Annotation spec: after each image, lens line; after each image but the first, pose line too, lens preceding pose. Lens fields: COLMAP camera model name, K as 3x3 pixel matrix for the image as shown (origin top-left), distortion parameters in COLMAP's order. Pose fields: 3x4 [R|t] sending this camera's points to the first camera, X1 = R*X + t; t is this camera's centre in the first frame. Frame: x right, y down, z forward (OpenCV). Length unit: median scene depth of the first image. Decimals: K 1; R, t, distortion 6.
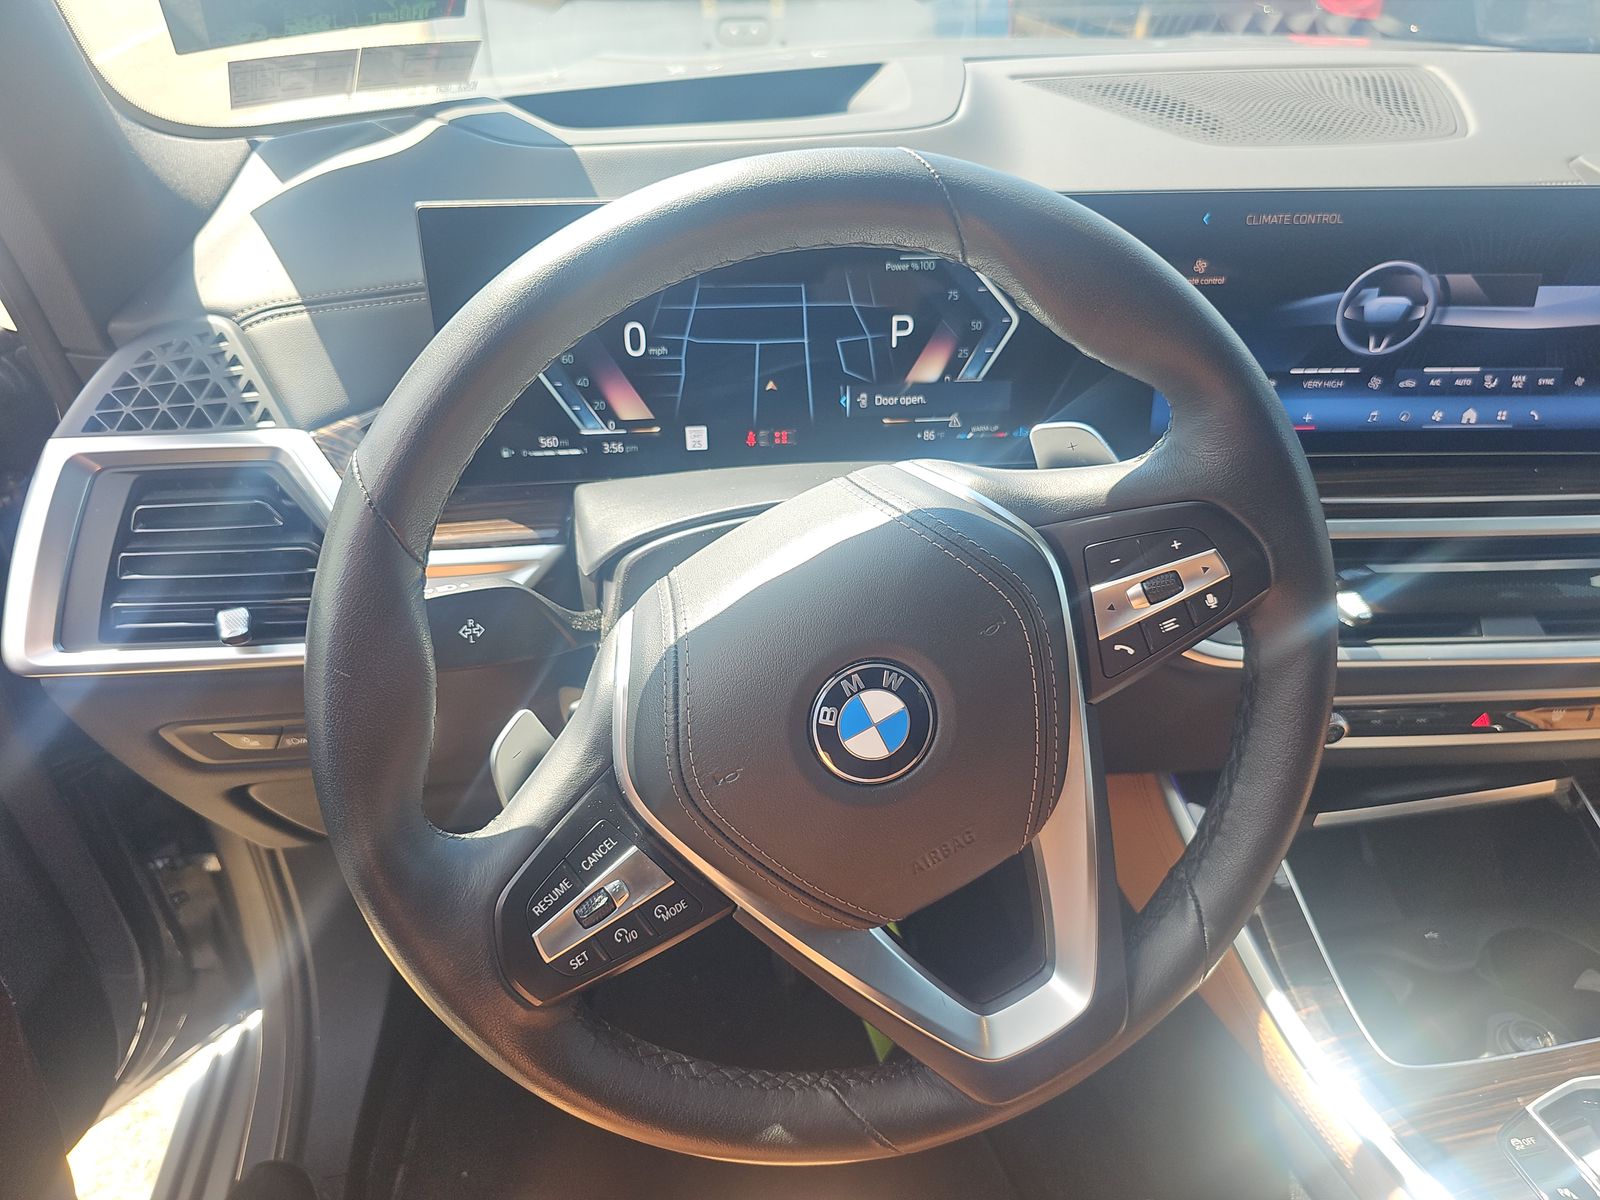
lens RADIAL K [[1091.6, 0, 800.0], [0, 1091.6, 600.0], [0, 0, 1]] dist [0.059461, -0.080486]
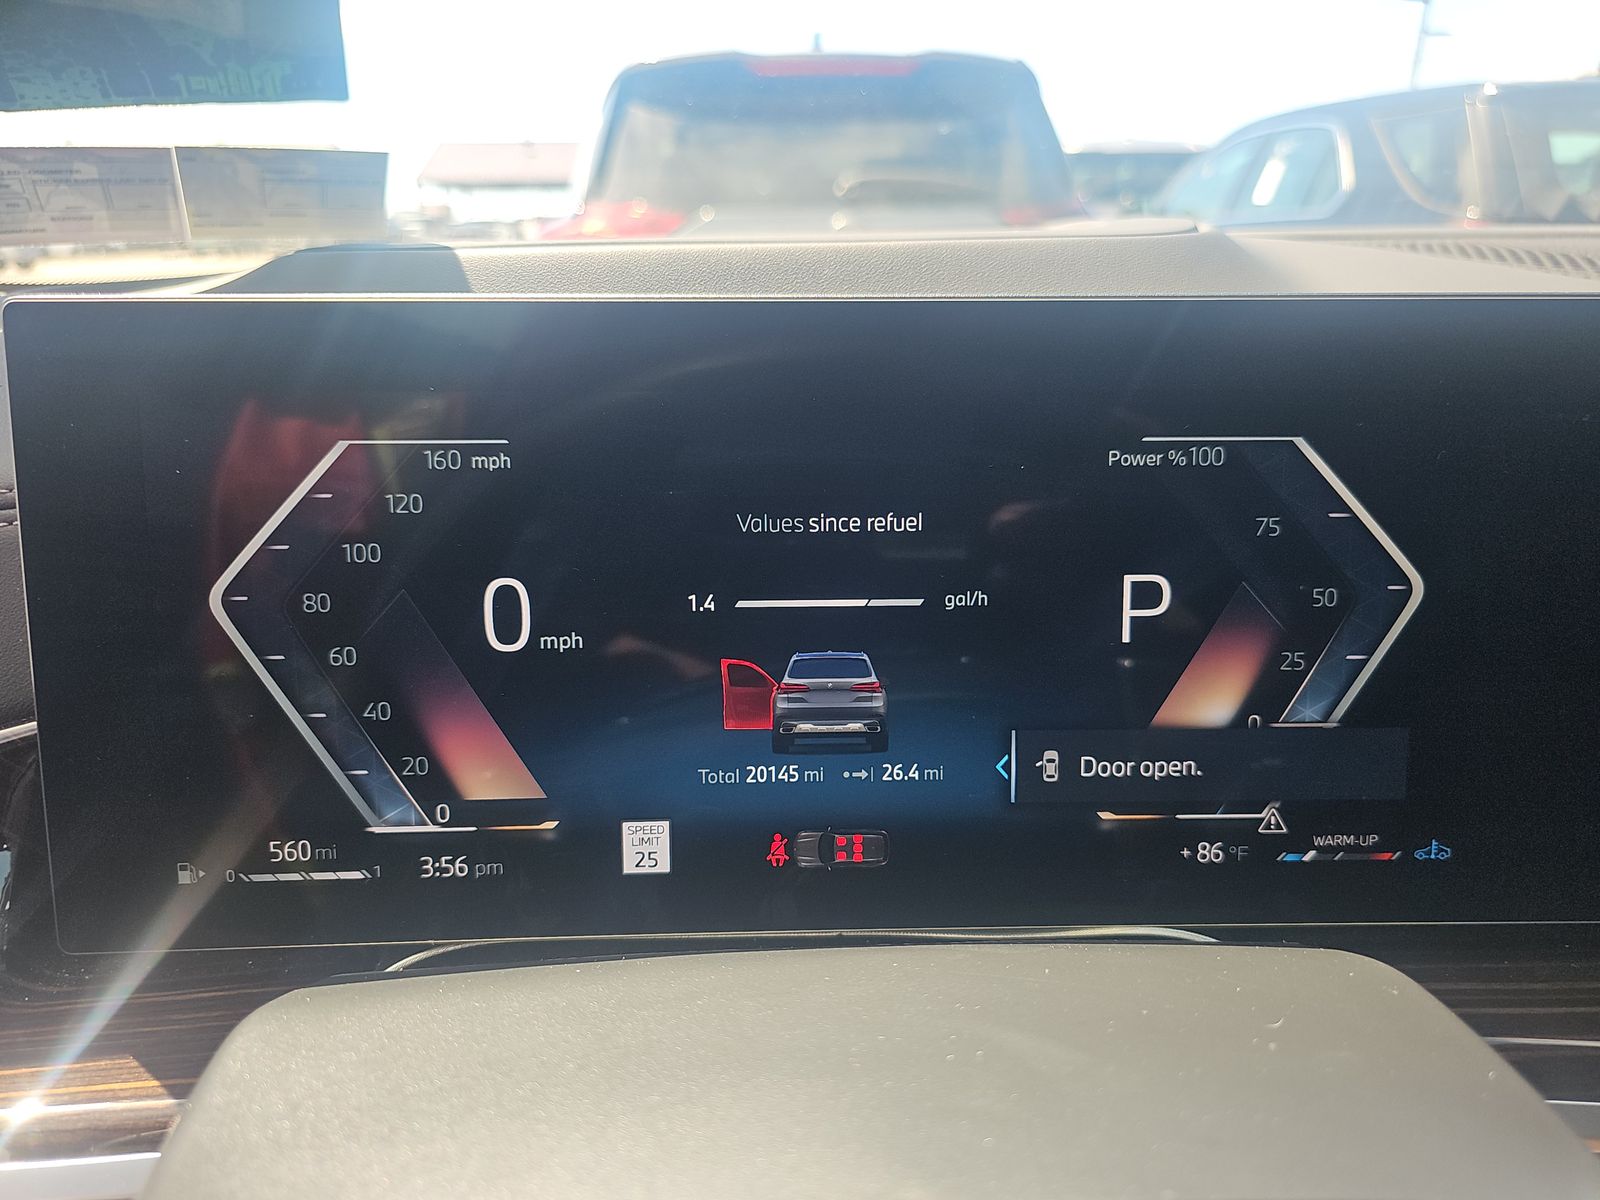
lens RADIAL K [[1102.6, 0, 781.6], [0, 1102.6, 602.1], [0, 0, 1]] dist [0.054192, -0.001490]
pose [[0.995257, 0.015403, -0.096054, -0.004214], [-0.039786, 0.965480, -0.257421, -0.130390], [0.088773, 0.260021, 0.961514, 0.569827]]
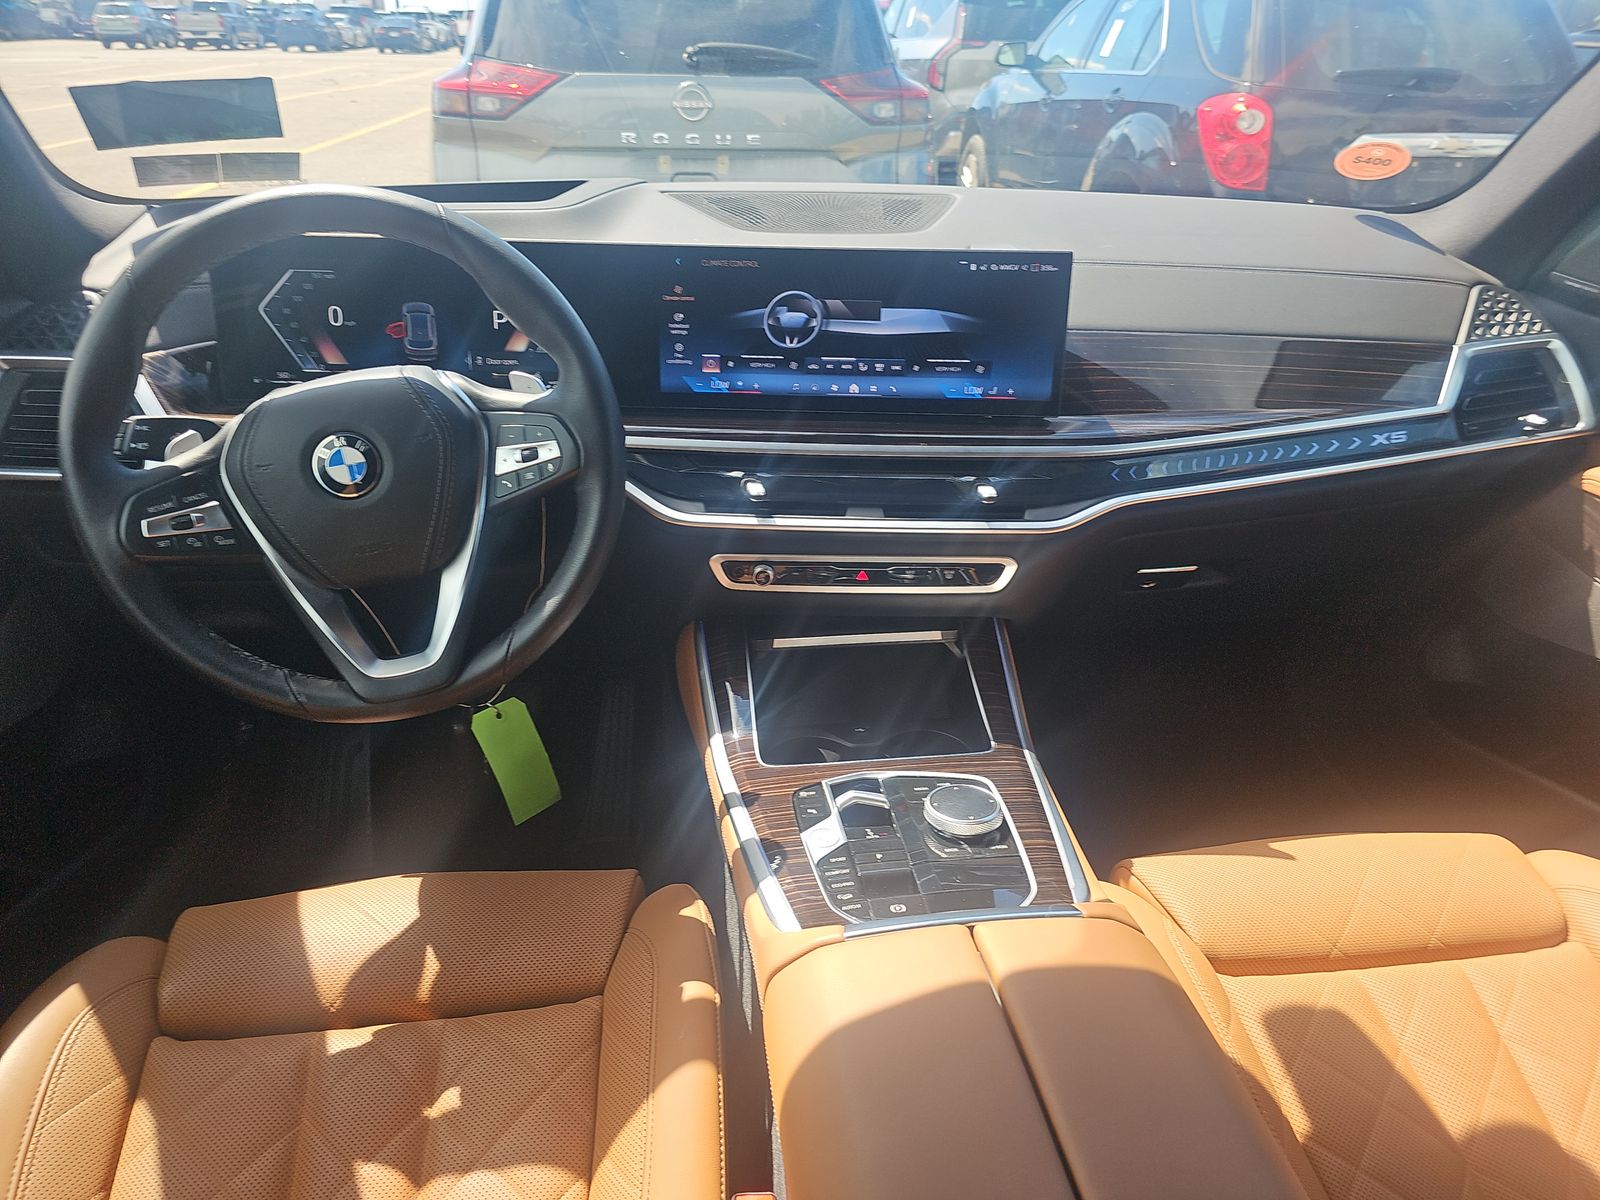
lens RADIAL K [[1053.8, 0, 791.8], [0, 1053.8, 616.6], [0, 0, 1]] dist [0.007025, 0.001844]
pose [[0.998970, 0.041234, -0.018935, 0.575192], [-0.042884, 0.994350, -0.097100, 0.335791], [0.014824, 0.097812, 0.995094, -0.540219]]
